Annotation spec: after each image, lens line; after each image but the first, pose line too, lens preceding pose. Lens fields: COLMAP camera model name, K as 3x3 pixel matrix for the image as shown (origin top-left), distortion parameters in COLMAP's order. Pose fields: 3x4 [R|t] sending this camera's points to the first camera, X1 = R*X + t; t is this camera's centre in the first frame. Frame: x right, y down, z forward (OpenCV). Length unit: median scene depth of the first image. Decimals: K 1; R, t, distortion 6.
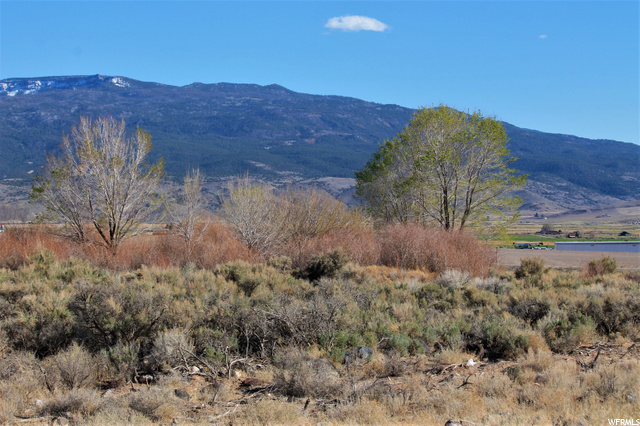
lens RADIAL K [[1607.8, 0, 320.0], [0, 1607.8, 216.2], [0, 0, 1]] dist [-0.470448, 0.000000]
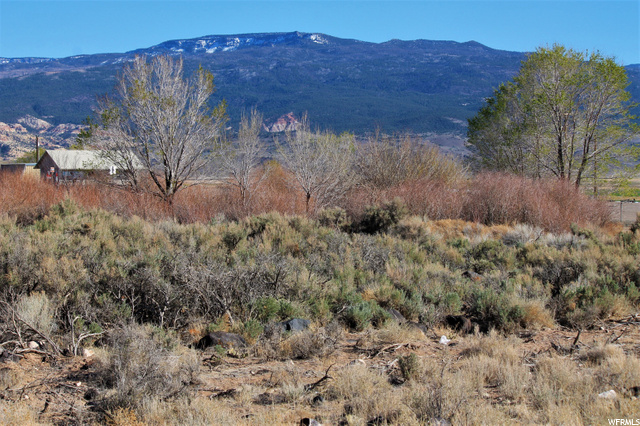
lens RADIAL K [[1607.8, 0, 319.6], [0, 1607.8, 210.4], [0, 0, 1]] dist [-0.470448, 0.000000]
pose [[0.992338, 0.005636, -0.123427, 0.077802], [-0.002731, 0.999716, 0.023691, 0.005534], [0.123526, -0.023173, 0.992071, 0.125350]]
